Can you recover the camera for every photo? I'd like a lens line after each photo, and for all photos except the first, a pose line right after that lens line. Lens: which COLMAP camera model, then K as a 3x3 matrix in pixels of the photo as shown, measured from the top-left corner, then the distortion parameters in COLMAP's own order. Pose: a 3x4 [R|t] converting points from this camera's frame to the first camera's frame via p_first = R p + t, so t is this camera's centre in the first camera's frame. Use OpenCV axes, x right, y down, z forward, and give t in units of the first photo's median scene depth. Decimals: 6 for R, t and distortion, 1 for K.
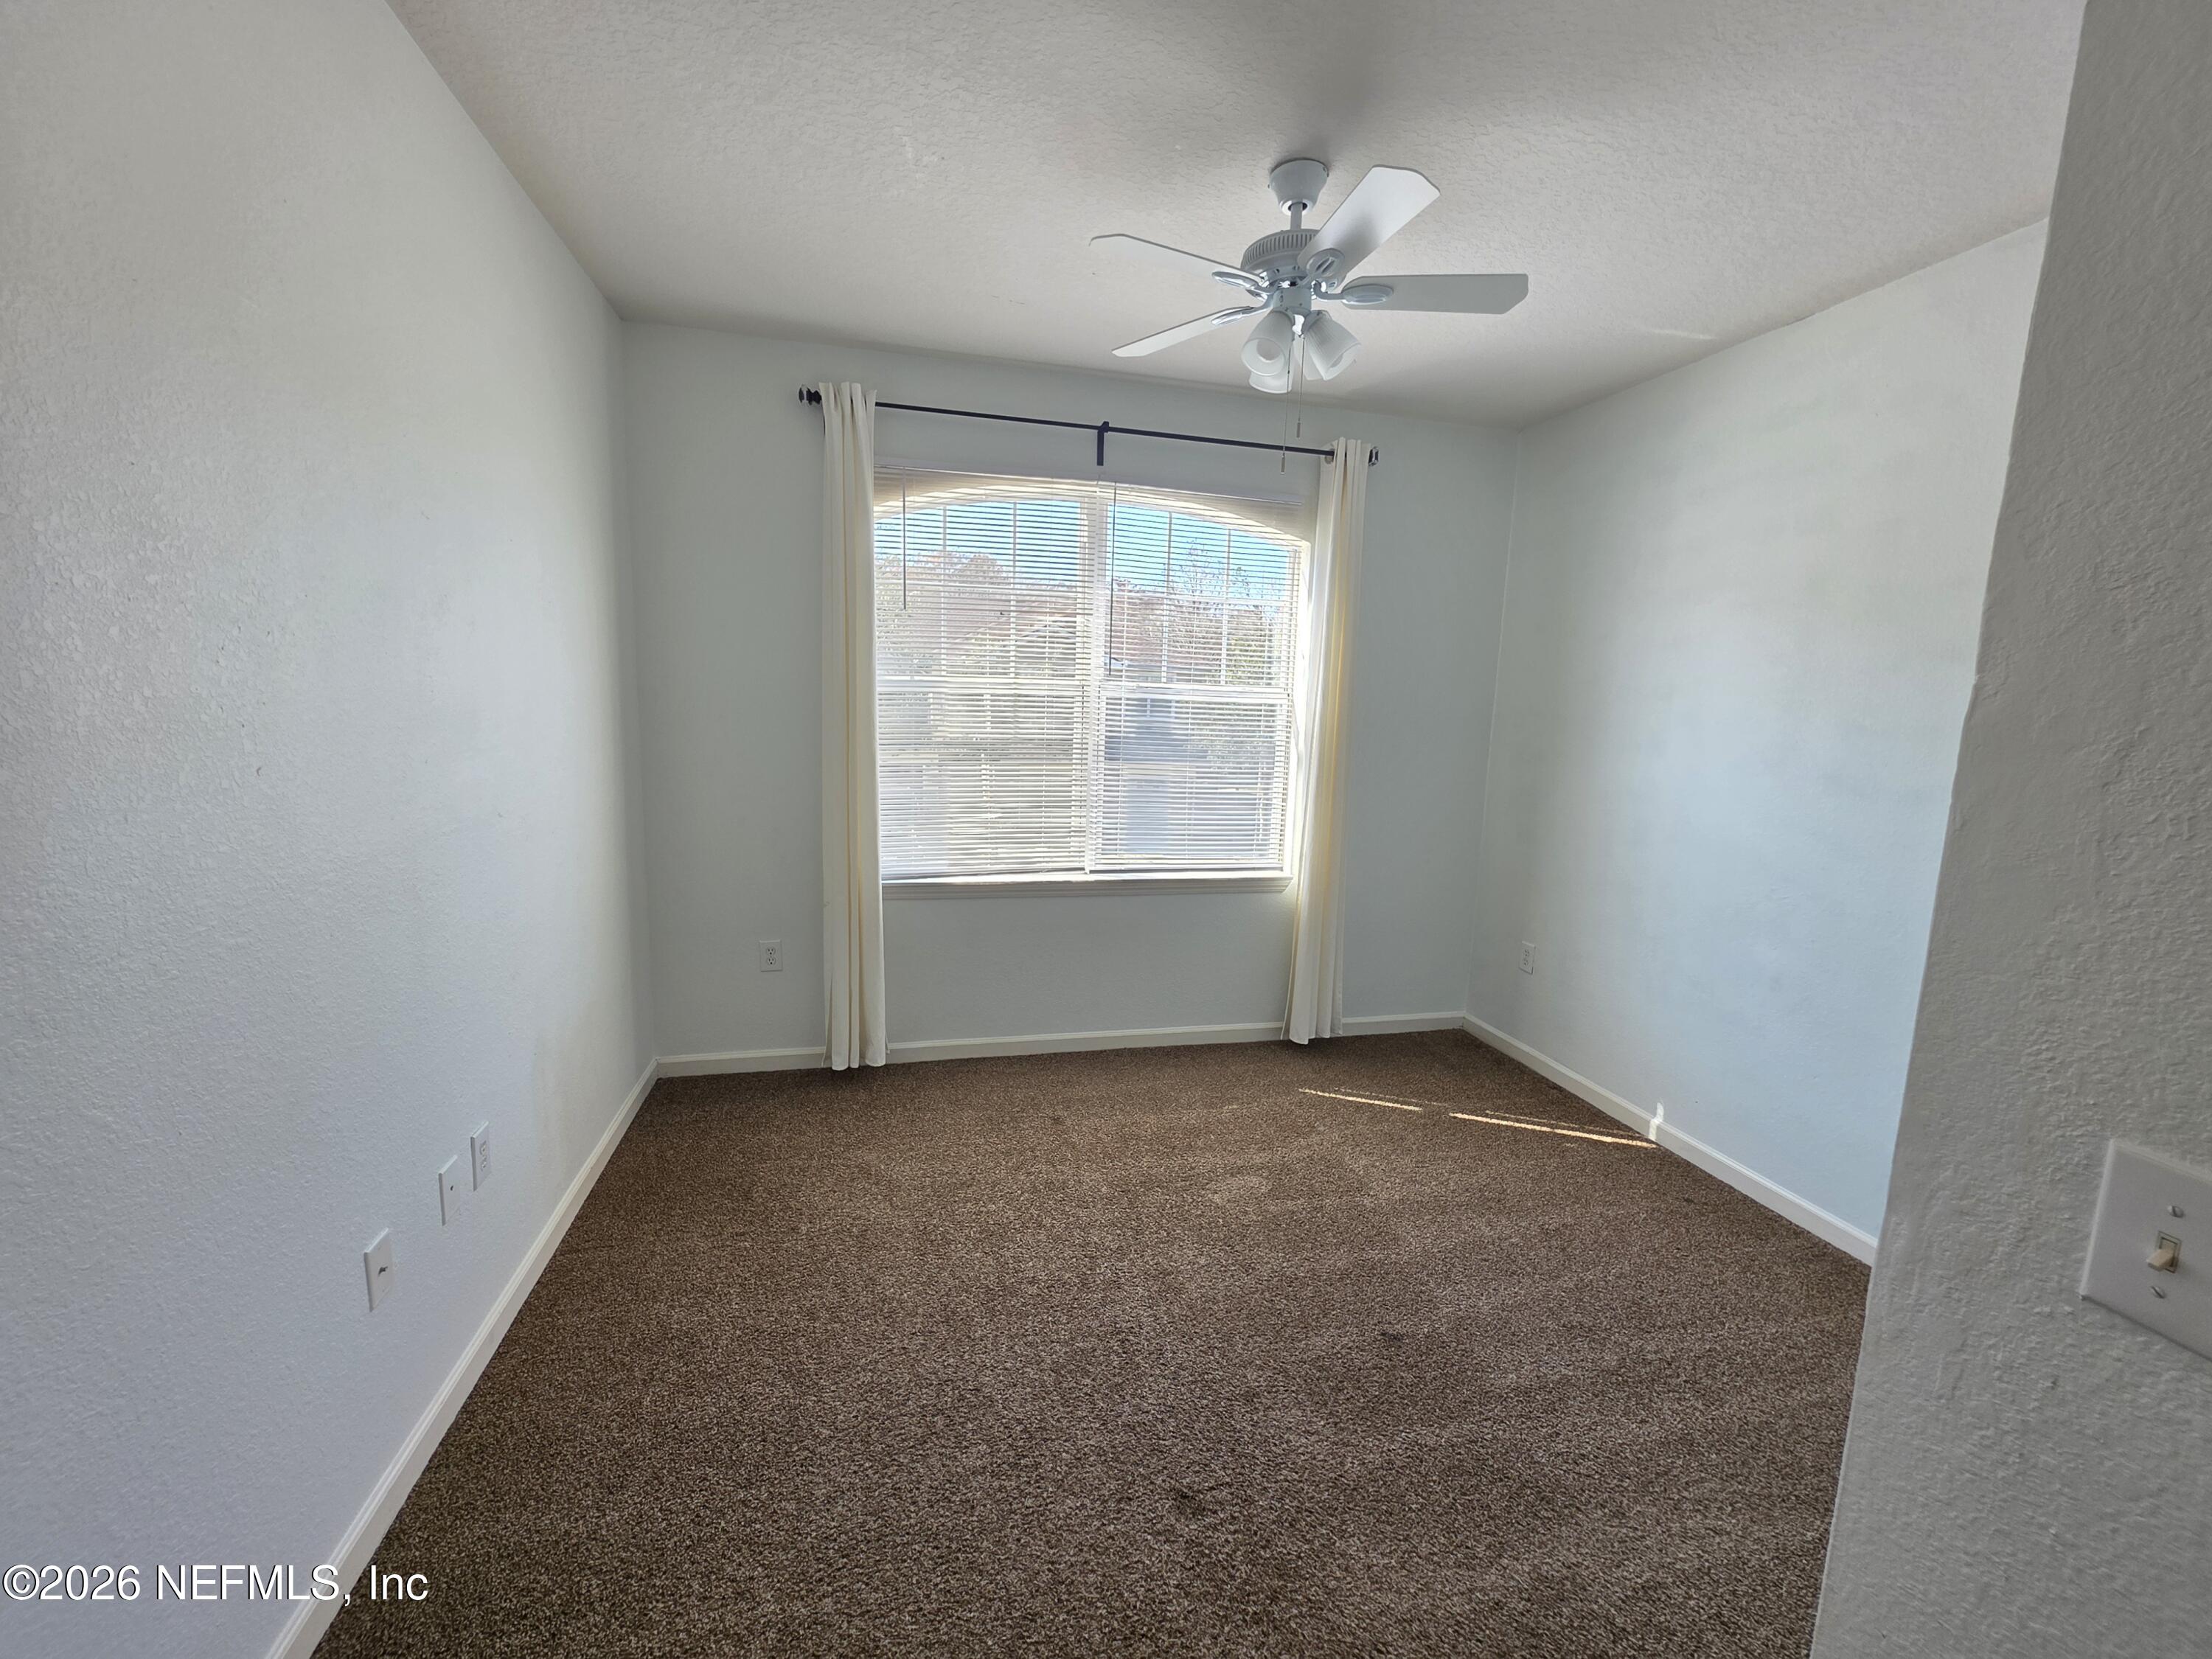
lens RADIAL K [[877.2, 0, 1103.6], [0, 877.2, 821.4], [0, 0, 1]] dist [-0.002053, 0.000152]
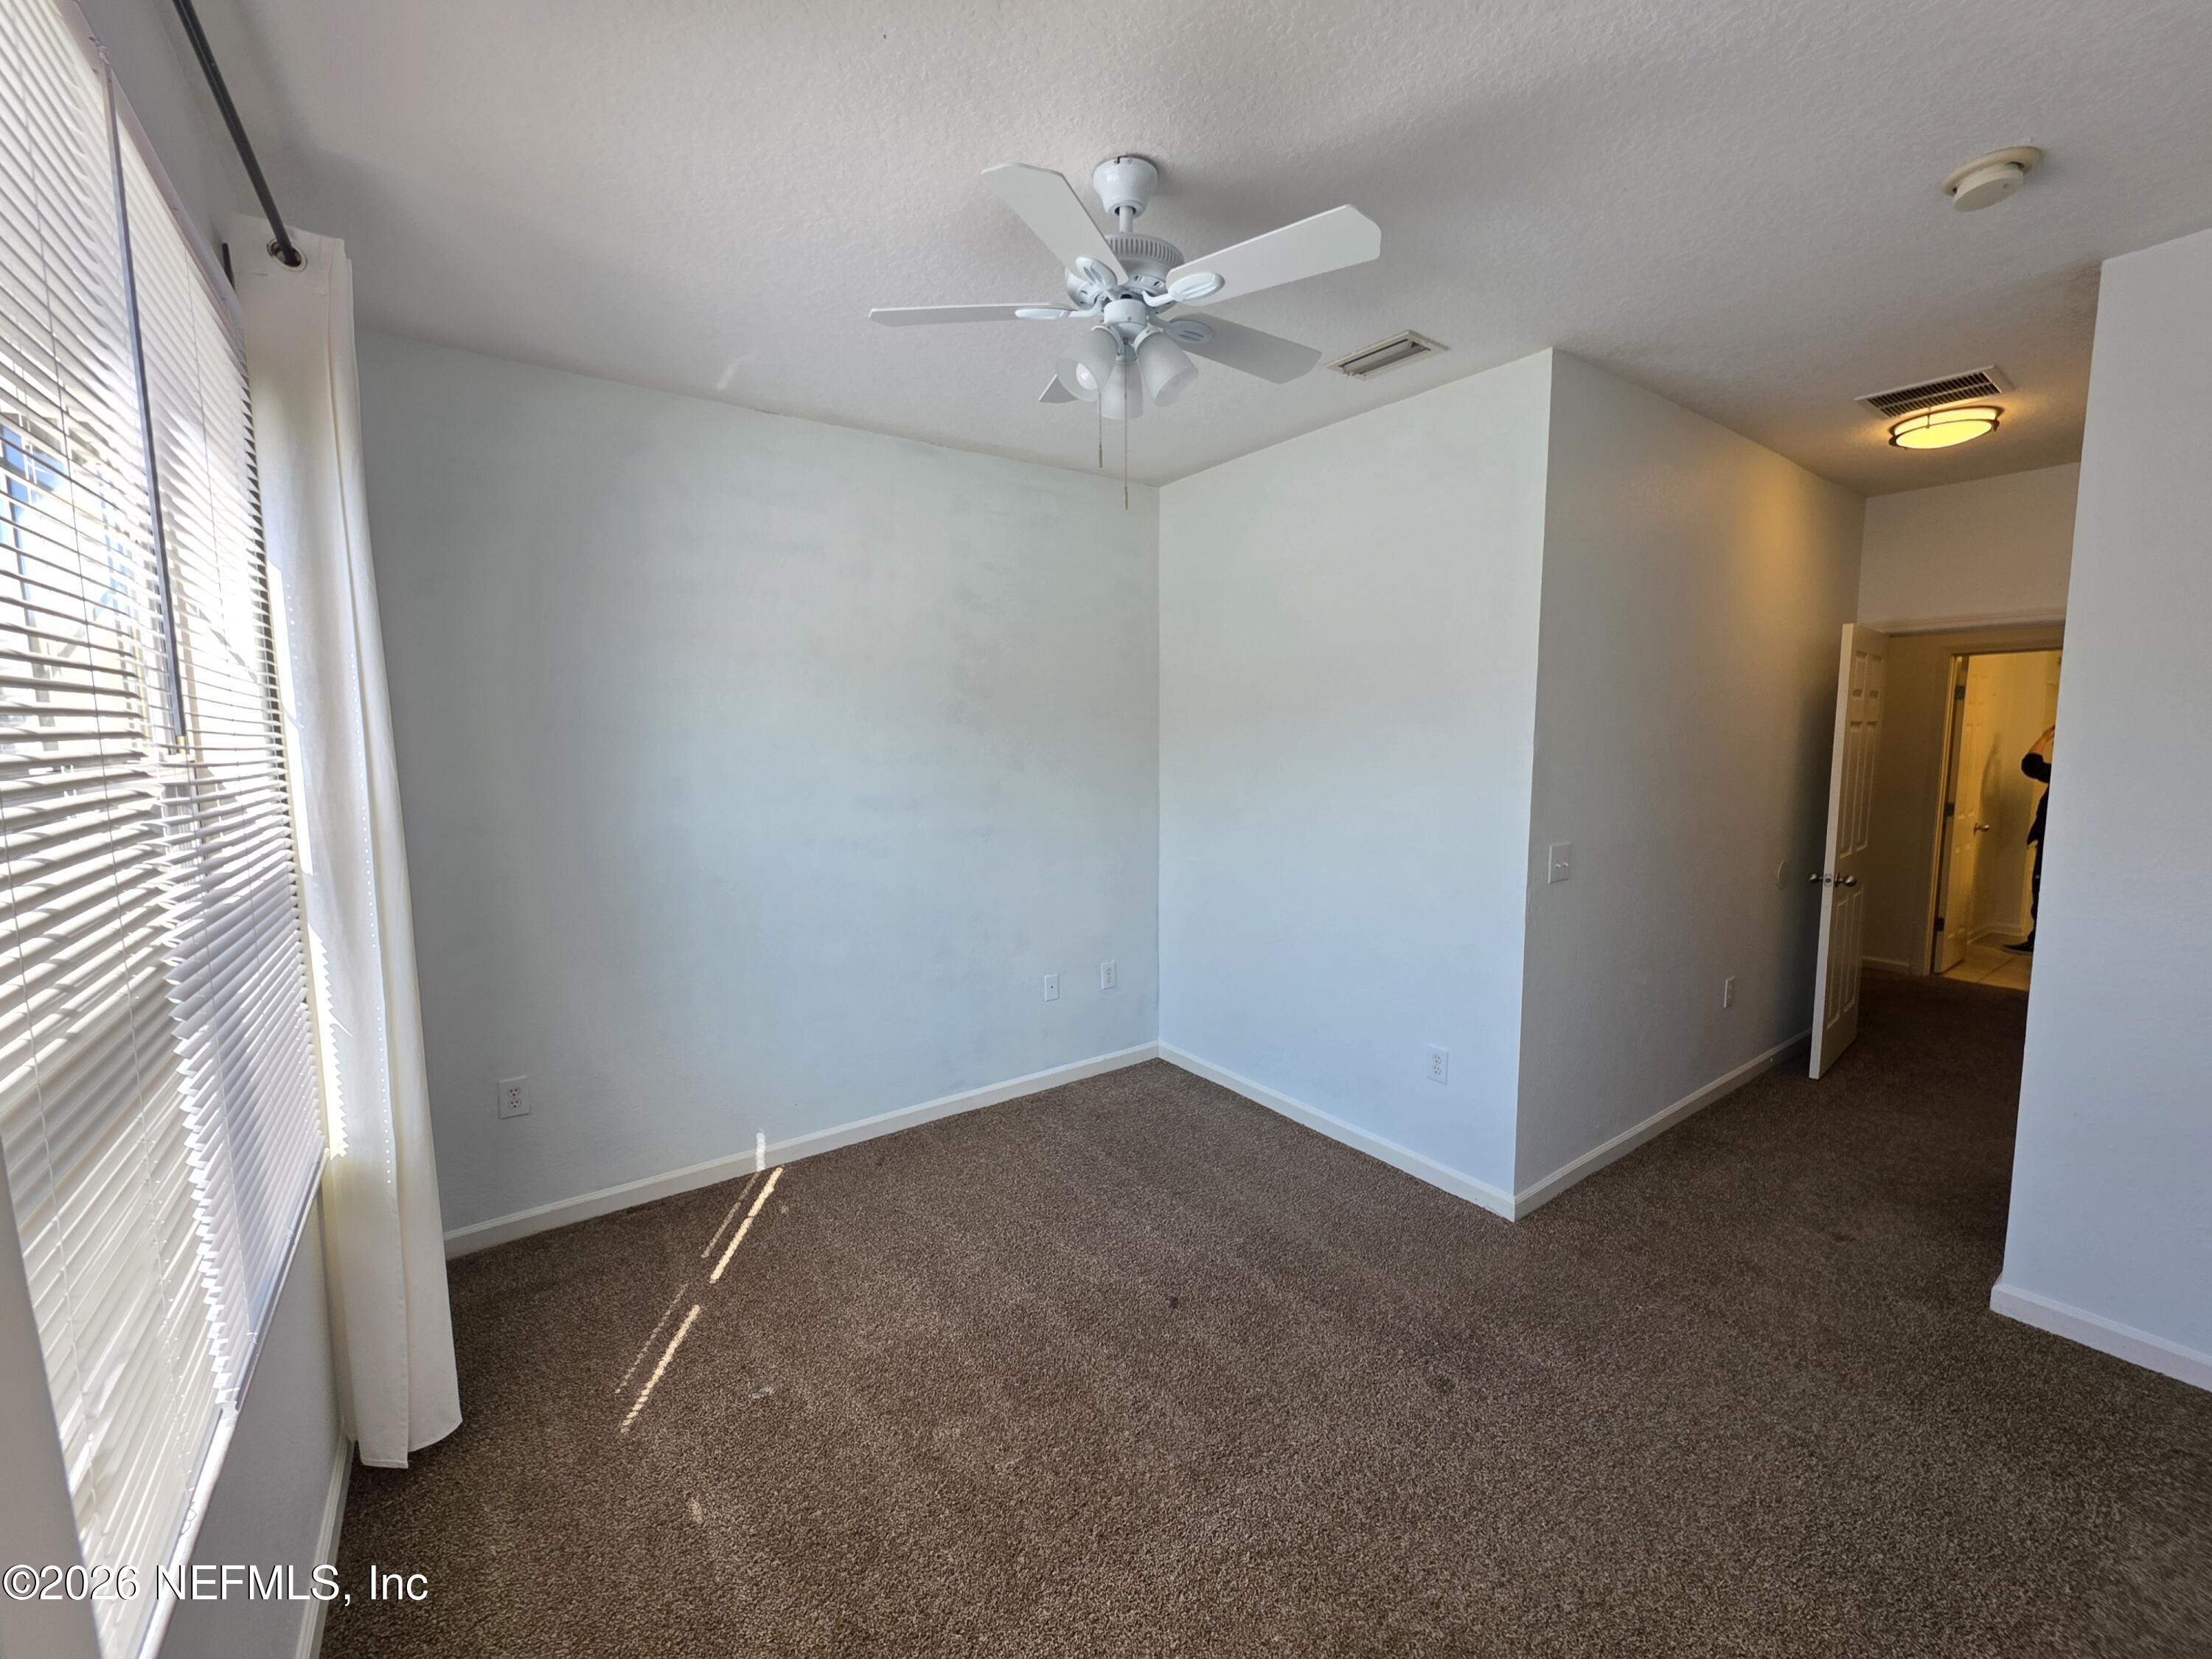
lens RADIAL K [[877.2, 0, 1103.6], [0, 877.2, 821.4], [0, 0, 1]] dist [-0.002053, 0.000152]
pose [[-0.373859, -0.118584, 0.919873, -0.417714], [0.127727, 0.975760, 0.177700, -0.164915], [-0.918649, 0.183927, -0.349651, 0.921697]]
